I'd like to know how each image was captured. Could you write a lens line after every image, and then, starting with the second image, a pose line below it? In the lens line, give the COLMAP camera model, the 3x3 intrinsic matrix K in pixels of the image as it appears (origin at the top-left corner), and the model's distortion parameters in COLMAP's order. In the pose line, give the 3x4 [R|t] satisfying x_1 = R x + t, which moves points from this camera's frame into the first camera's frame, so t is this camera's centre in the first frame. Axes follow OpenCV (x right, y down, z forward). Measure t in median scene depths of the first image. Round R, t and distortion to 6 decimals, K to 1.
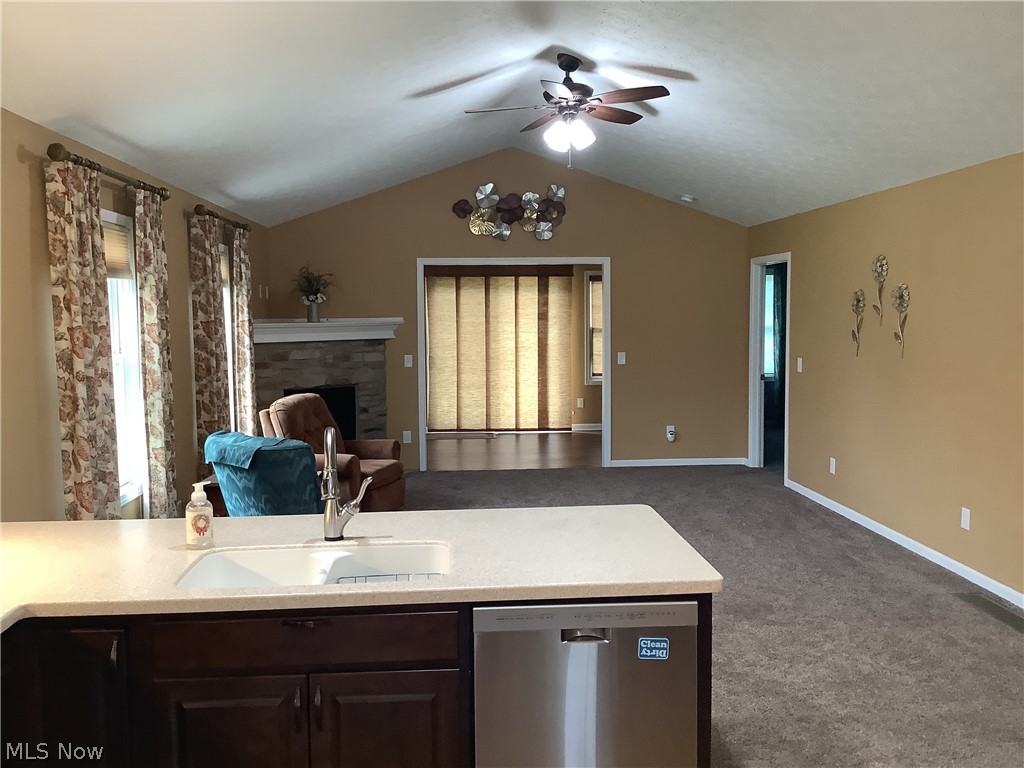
lens RADIAL K [[937.5, 0, 512.8], [0, 937.5, 369.8], [0, 0, 1]] dist [0.109969, -0.229462]
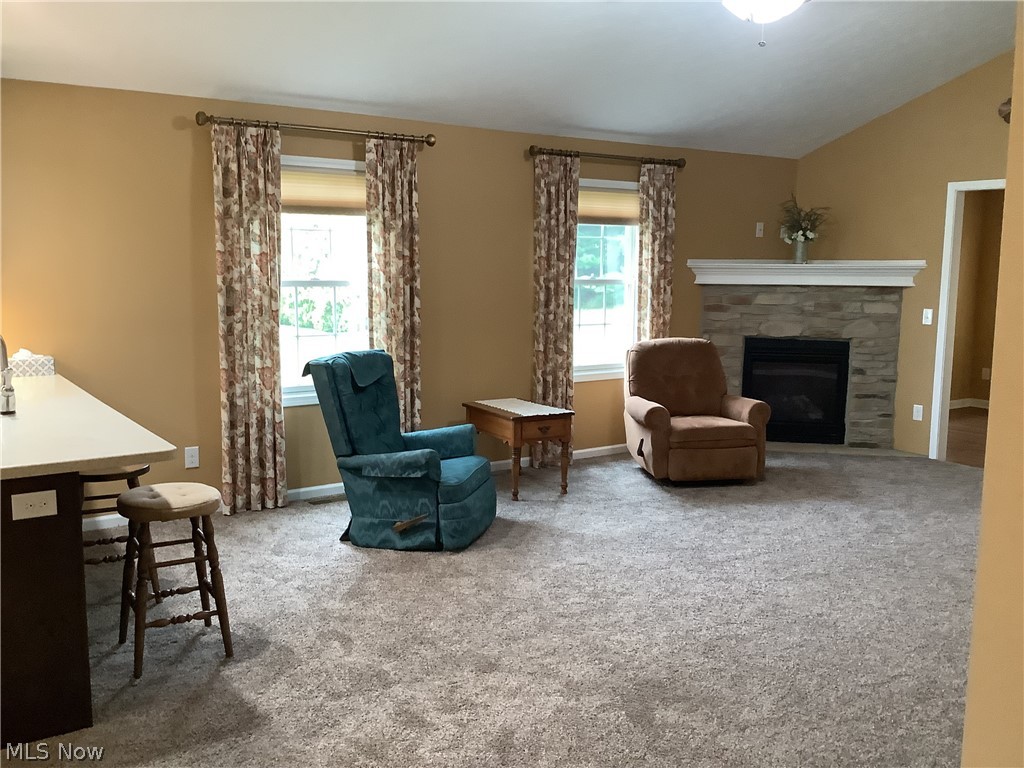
lens RADIAL K [[926.6, 0, 514.2], [0, 926.6, 380.2], [0, 0, 1]] dist [0.105730, -0.227947]
pose [[0.498677, 0.124620, -0.857783, 0.397465], [-0.070195, 0.992167, 0.103335, -0.013393], [0.863941, 0.008681, 0.503518, 0.311851]]
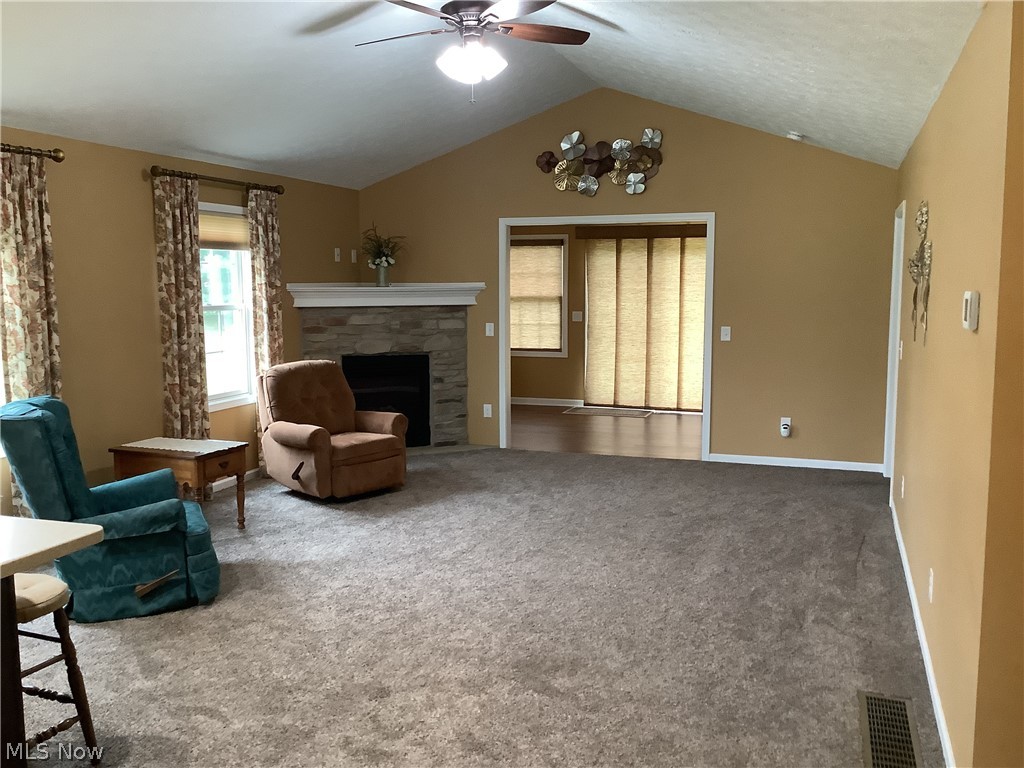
lens RADIAL K [[926.6, 0, 514.2], [0, 926.6, 380.2], [0, 0, 1]] dist [0.105730, -0.227947]
pose [[0.917691, 0.051263, -0.393975, 0.279336], [-0.032037, 0.997960, 0.055228, -0.011032], [0.396002, -0.038061, 0.917460, 0.163354]]
